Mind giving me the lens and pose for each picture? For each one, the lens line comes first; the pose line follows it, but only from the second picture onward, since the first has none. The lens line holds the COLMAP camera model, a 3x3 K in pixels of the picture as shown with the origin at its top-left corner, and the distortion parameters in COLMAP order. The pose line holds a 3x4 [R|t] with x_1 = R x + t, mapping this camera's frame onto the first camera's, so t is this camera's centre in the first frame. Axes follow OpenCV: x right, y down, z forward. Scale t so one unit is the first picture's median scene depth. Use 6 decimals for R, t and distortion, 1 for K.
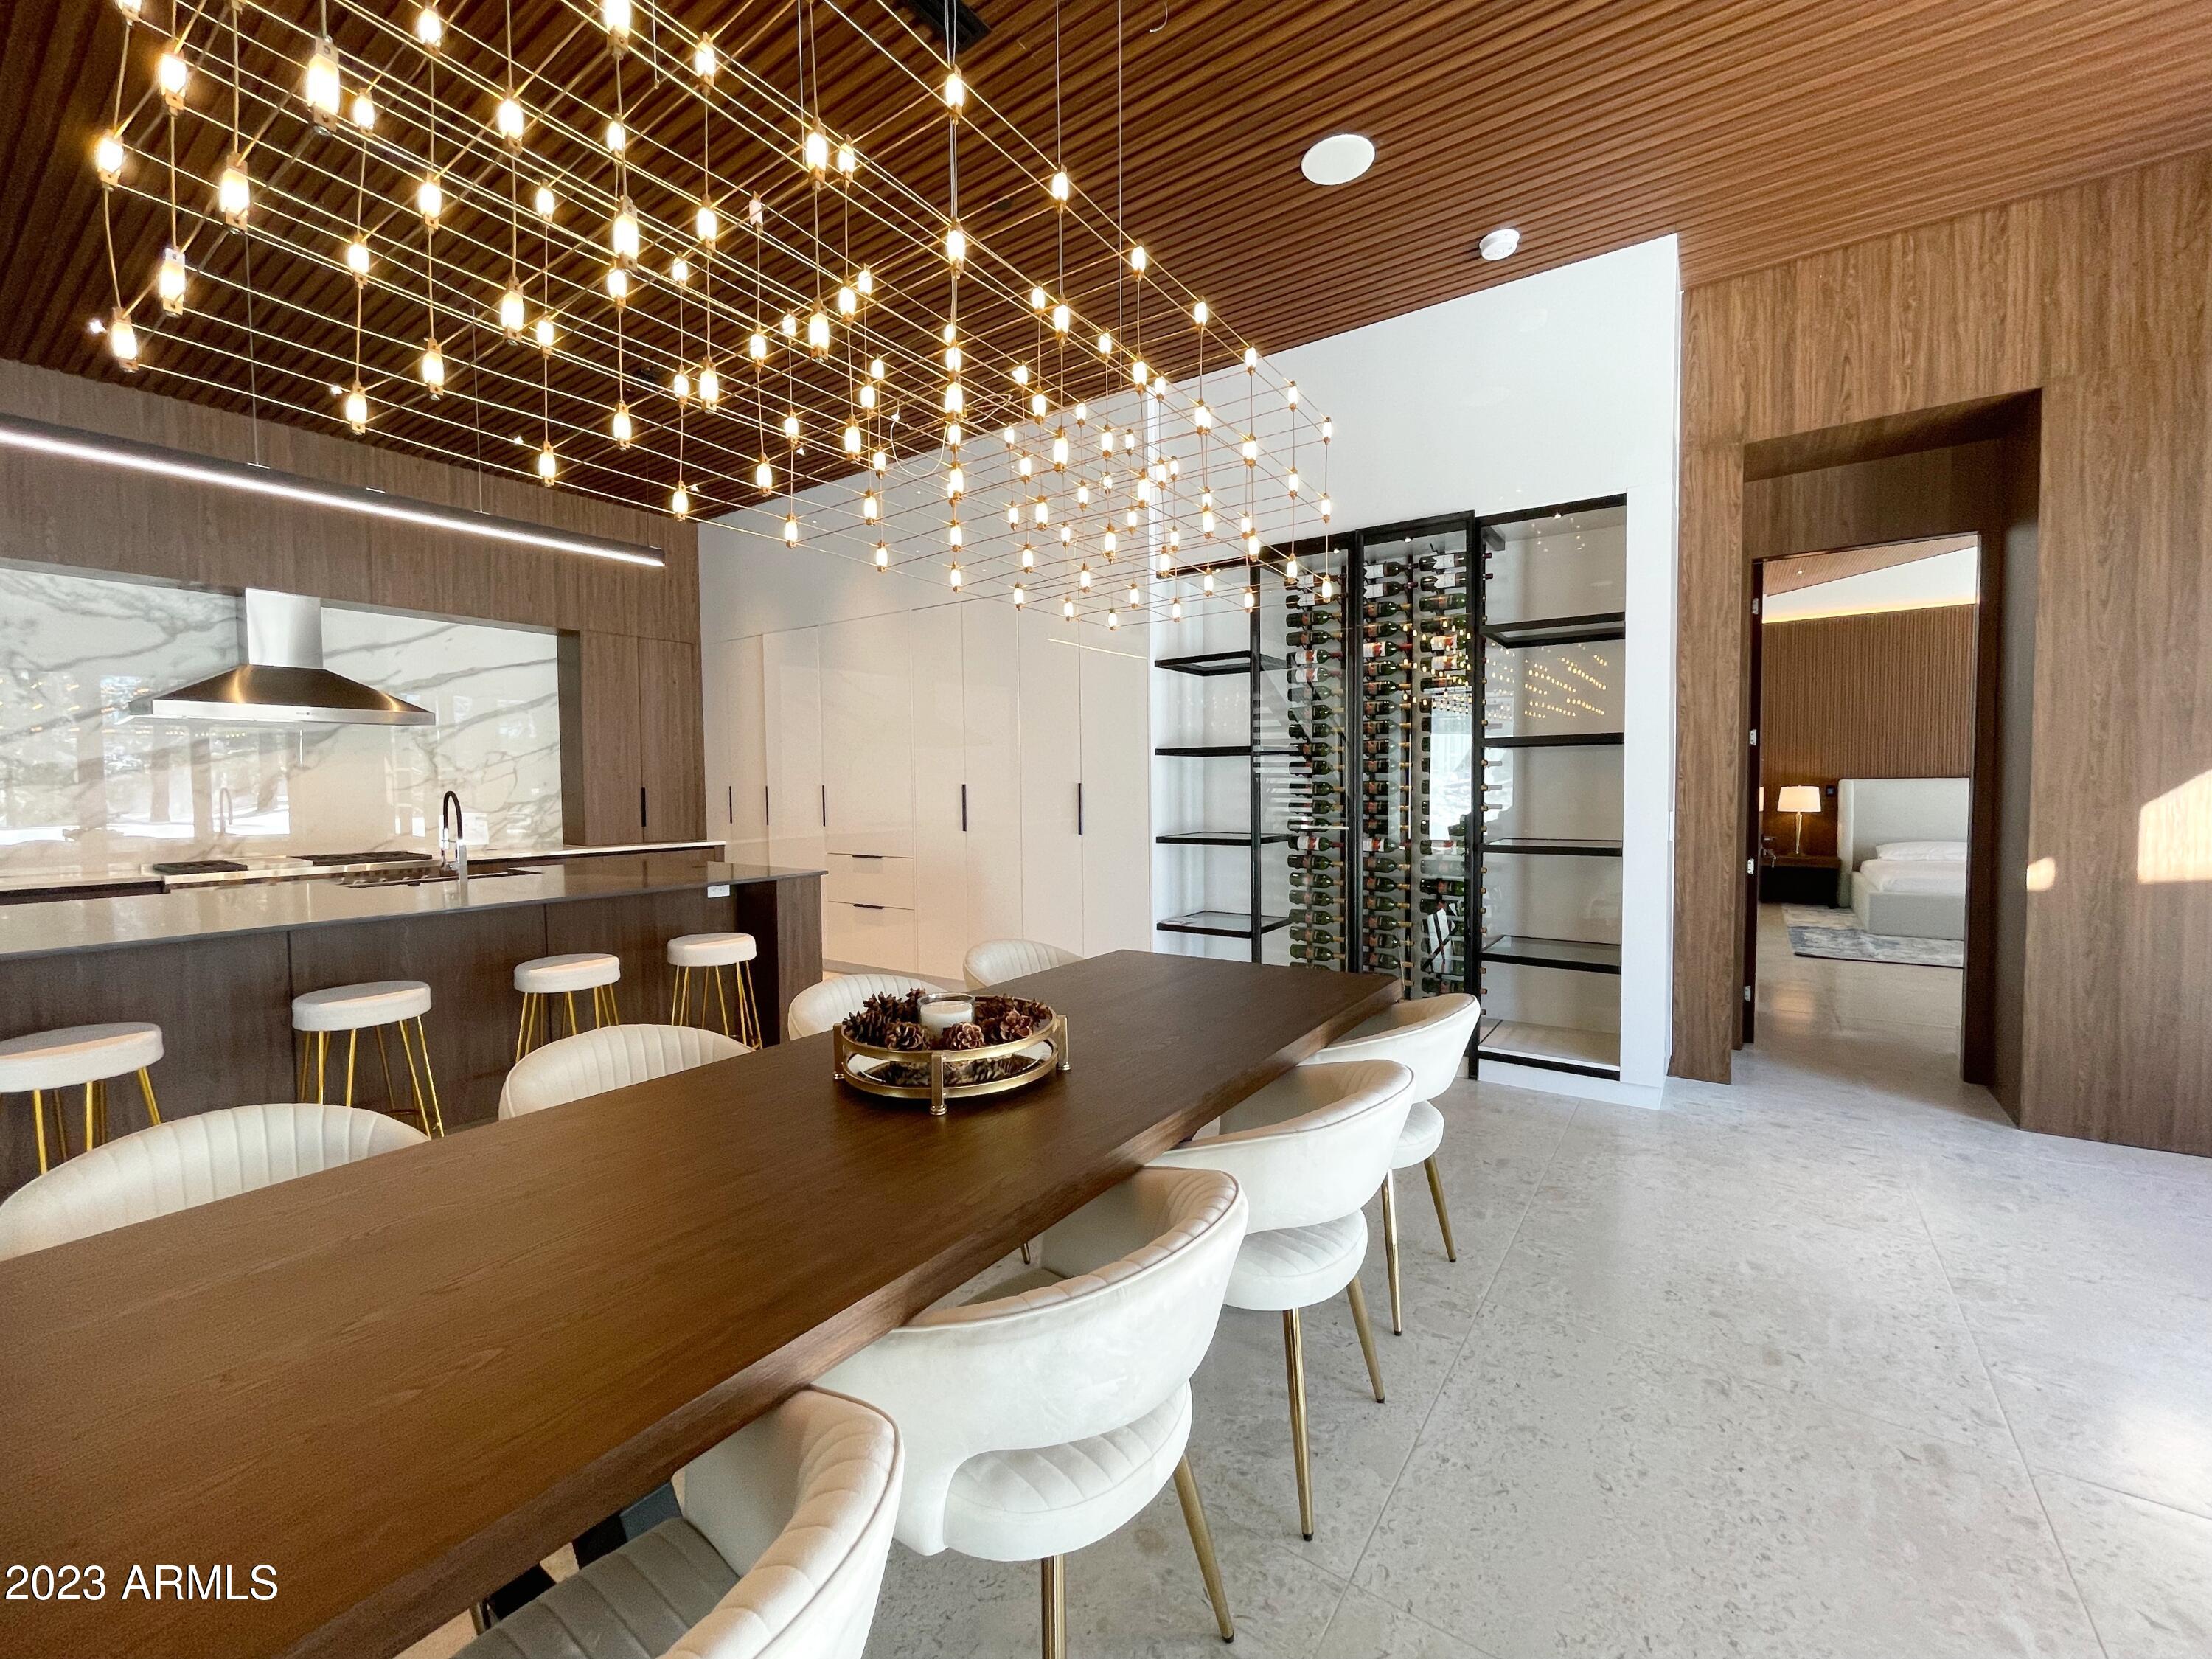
lens RADIAL K [[899.1, 0, 1101.7], [0, 899.1, 820.1], [0, 0, 1]] dist [-0.003666, 0.000562]
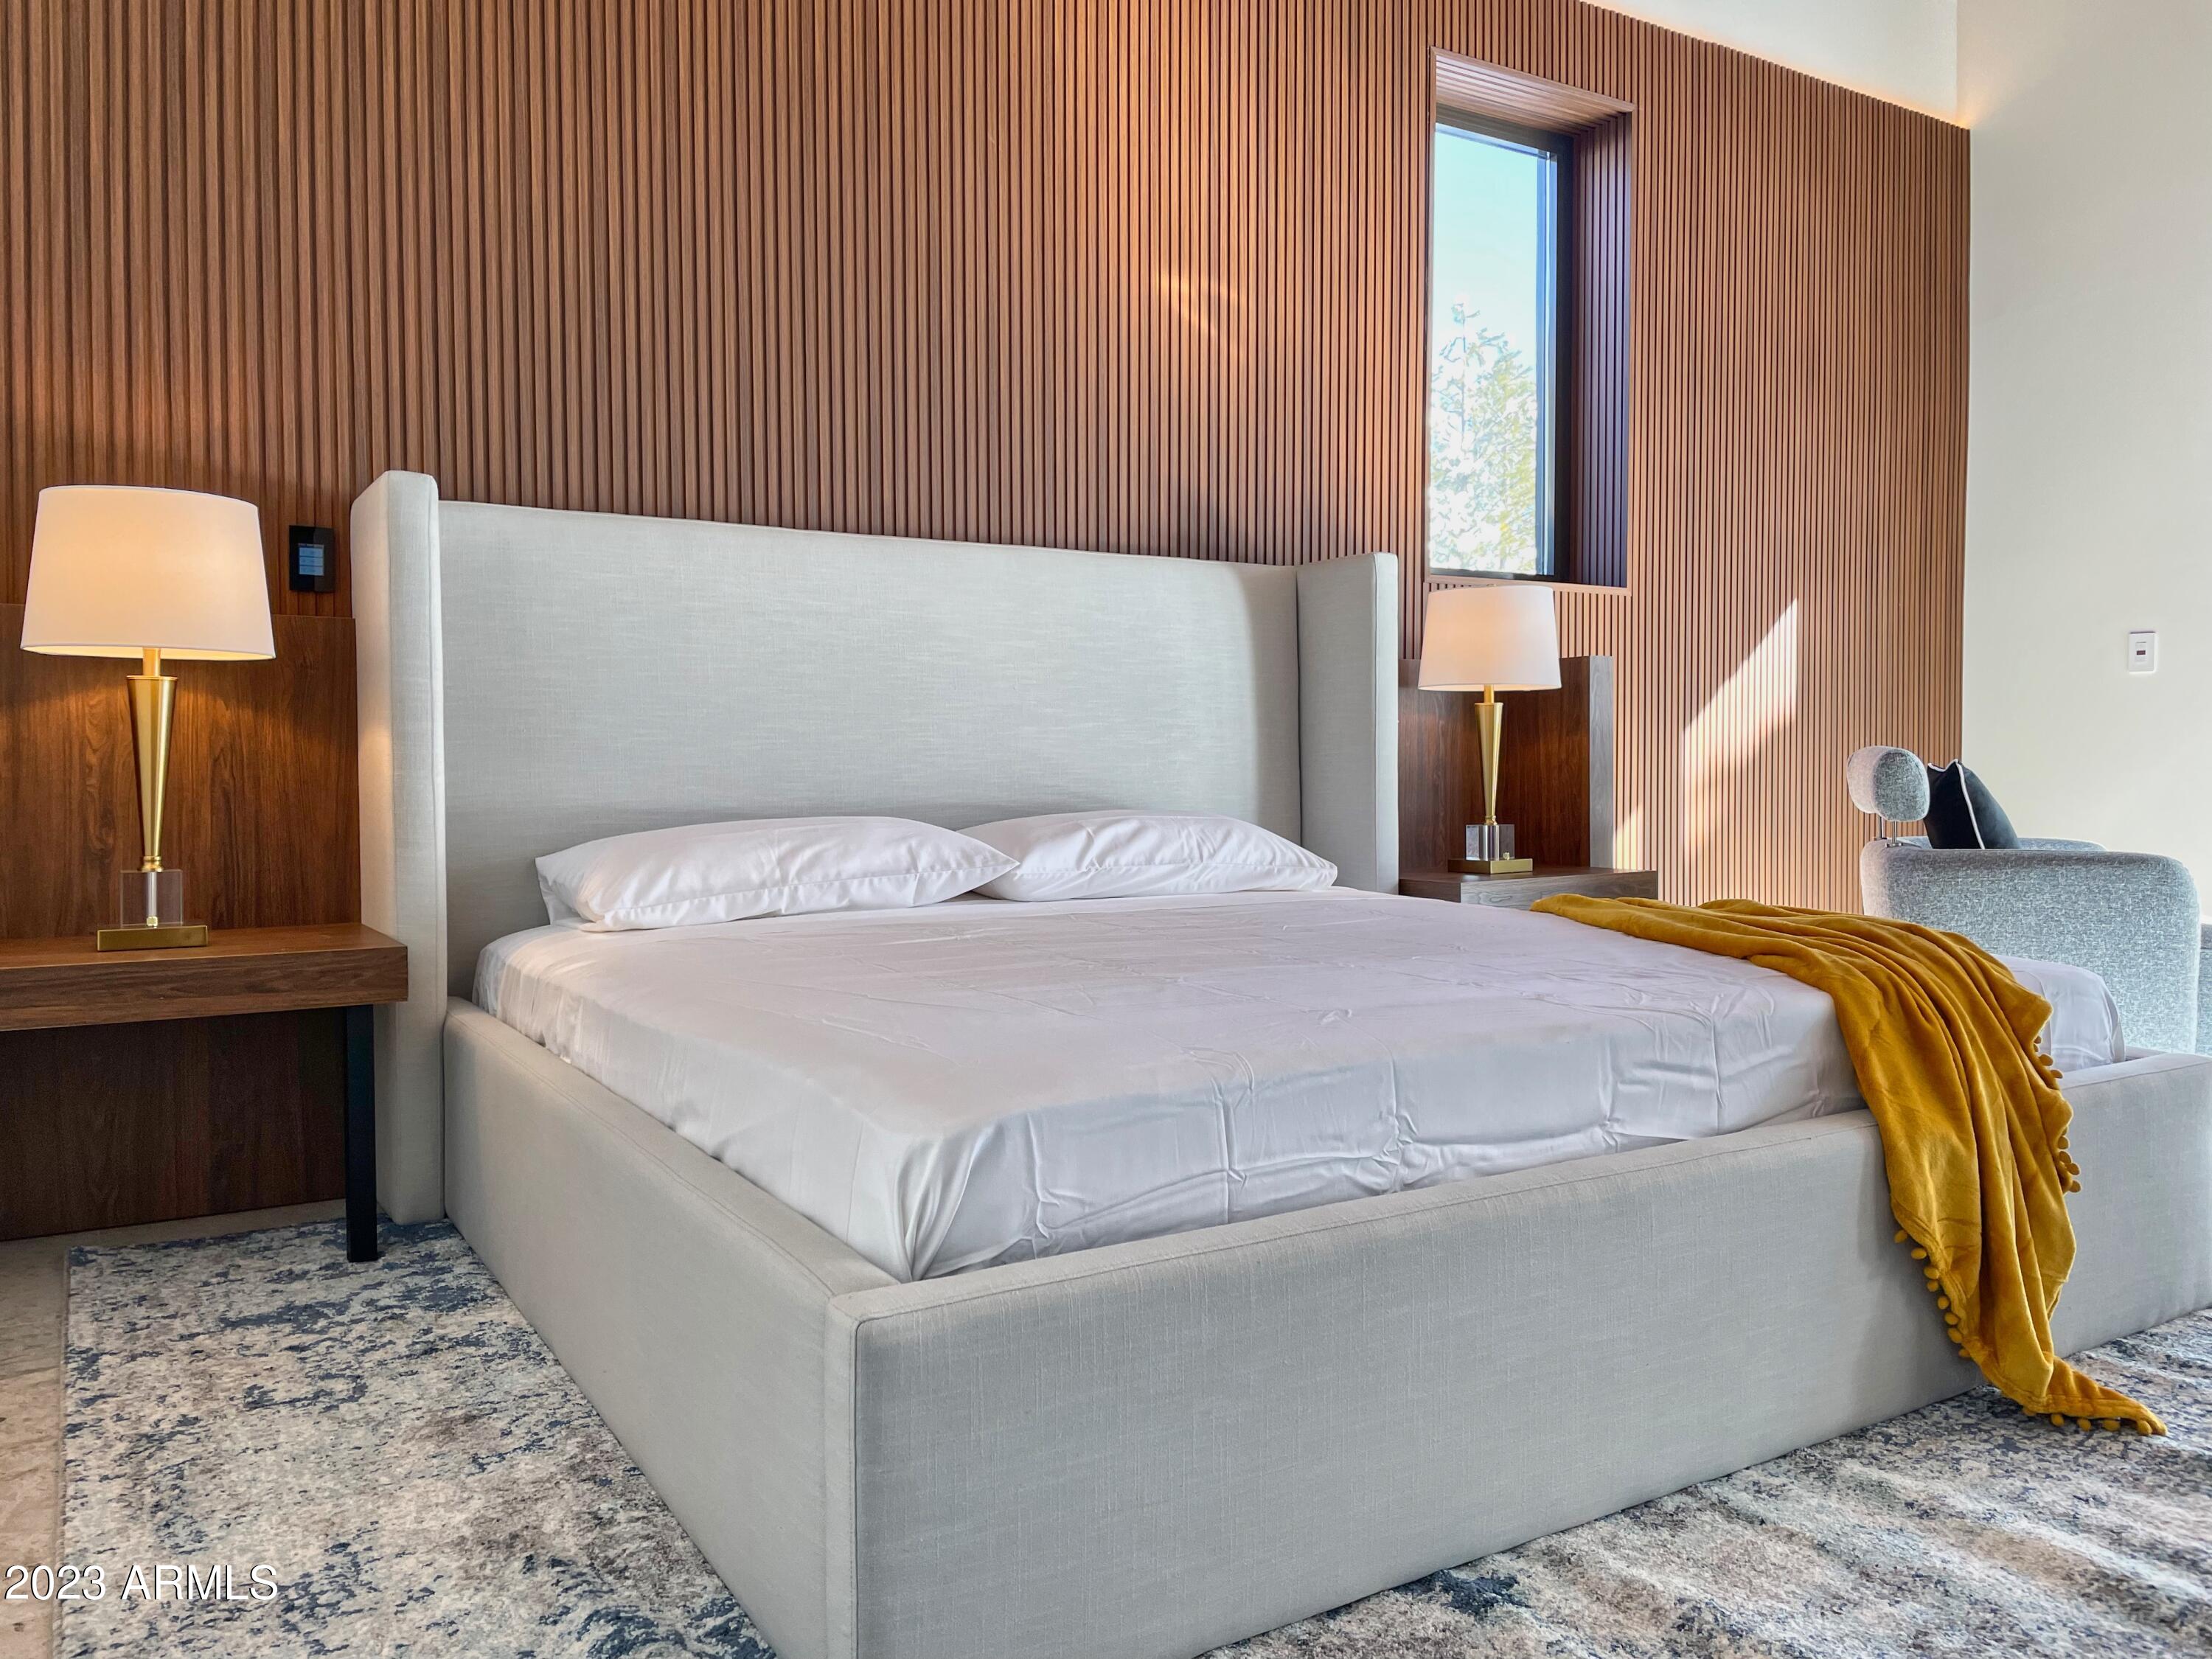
lens RADIAL K [[1663.5, 0, 1112.5], [0, 1663.5, 824.5], [0, 0, 1]] dist [0.070417, -0.072485]
pose [[0.379792, -0.015621, 0.924940, 0.579559], [0.047252, 0.998880, -0.002533, 0.028735], [-0.923864, 0.044668, 0.380104, 0.749335]]
